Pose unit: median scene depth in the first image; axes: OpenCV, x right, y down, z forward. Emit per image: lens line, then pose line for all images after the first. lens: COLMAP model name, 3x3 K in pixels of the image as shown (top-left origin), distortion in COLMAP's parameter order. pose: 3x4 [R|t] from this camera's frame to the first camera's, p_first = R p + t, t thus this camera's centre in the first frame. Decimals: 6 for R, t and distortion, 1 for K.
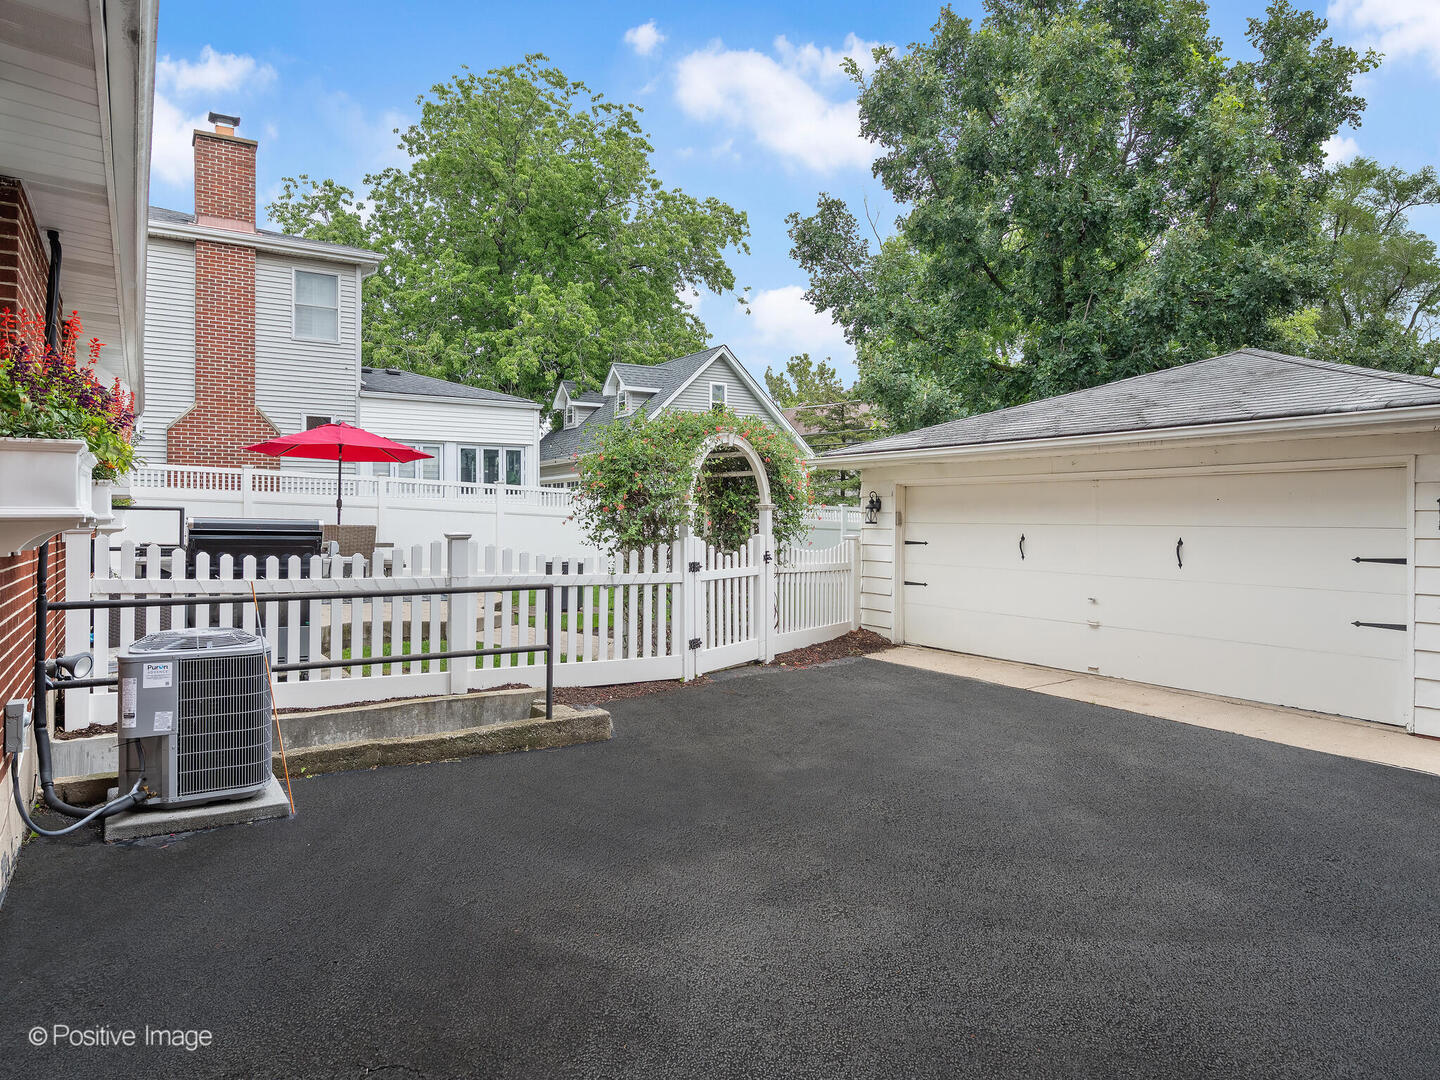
lens RADIAL K [[901.5, 0, 721.1], [0, 901.5, 513.7], [0, 0, 1]] dist [0.002162, 0.000417]
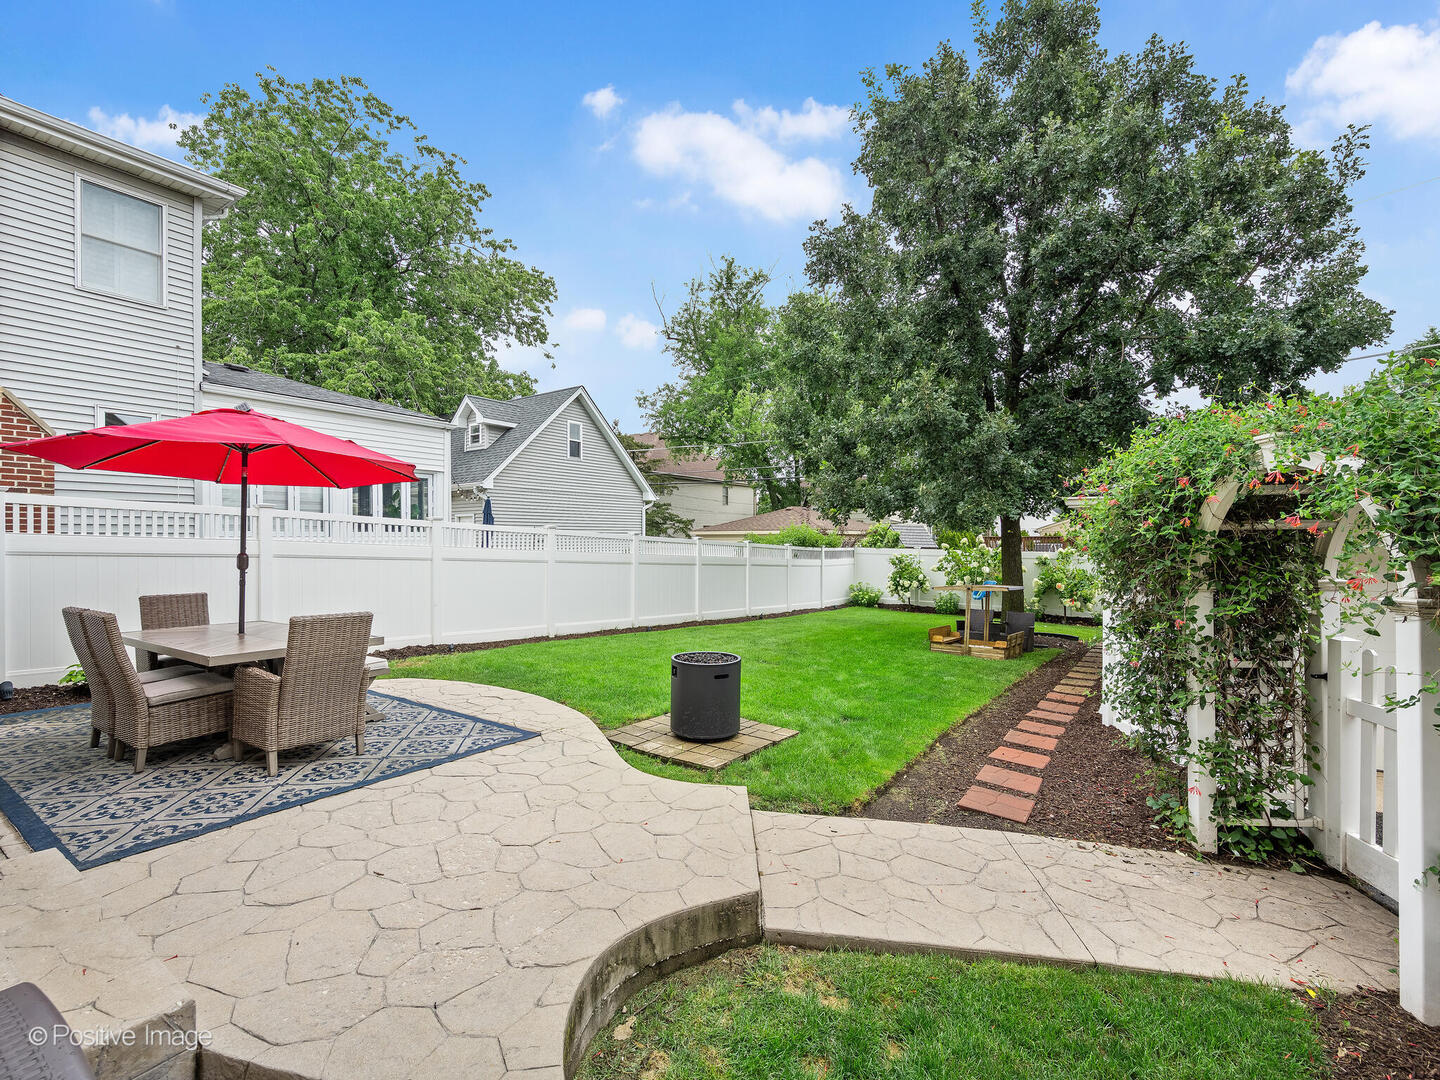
lens RADIAL K [[646.7, 0, 717.1], [0, 646.7, 541.6], [0, 0, 1]] dist [0.001353, 0.000311]
pose [[0.924095, -0.002570, 0.382155, -0.122419], [-0.000588, 0.999967, 0.008146, -0.010443], [-0.382163, -0.007752, 0.924063, 0.212809]]
